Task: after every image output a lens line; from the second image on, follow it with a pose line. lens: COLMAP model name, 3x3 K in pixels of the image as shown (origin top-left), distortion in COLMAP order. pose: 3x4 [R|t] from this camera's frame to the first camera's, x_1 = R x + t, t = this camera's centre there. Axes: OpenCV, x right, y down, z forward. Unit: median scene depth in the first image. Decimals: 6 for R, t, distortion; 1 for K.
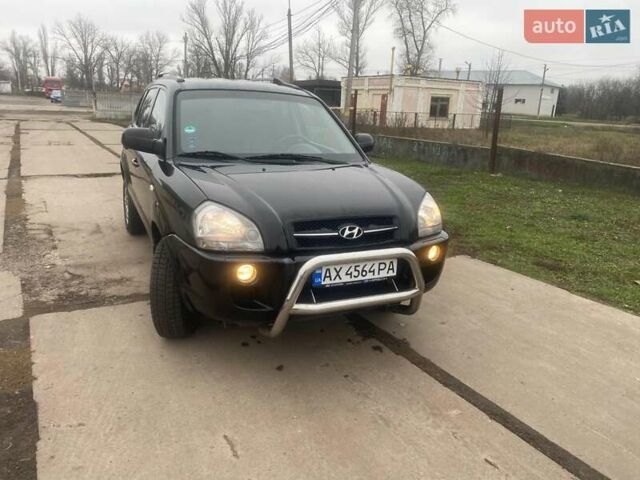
lens RADIAL K [[502.3, 0, 324.5], [0, 502.3, 237.2], [0, 0, 1]] dist [0.072476, -0.120778]
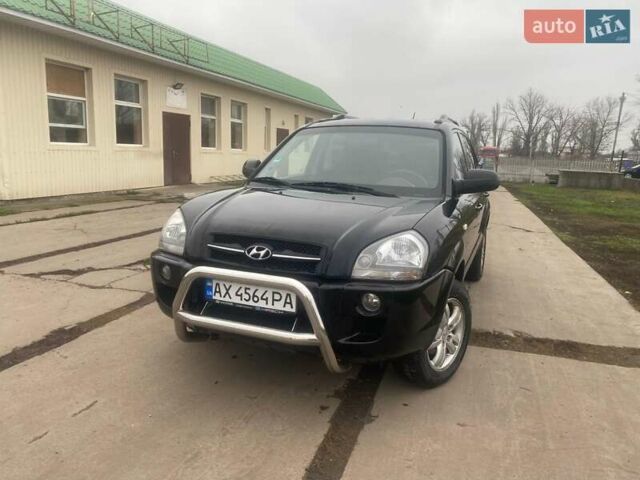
lens RADIAL K [[502.3, 0, 324.5], [0, 502.3, 237.2], [0, 0, 1]] dist [0.072476, -0.120778]
pose [[0.642648, 0.092833, -0.760517, 0.821374], [-0.195283, 0.979694, -0.045430, -0.019513], [0.740856, 0.177711, 0.647727, 0.476916]]
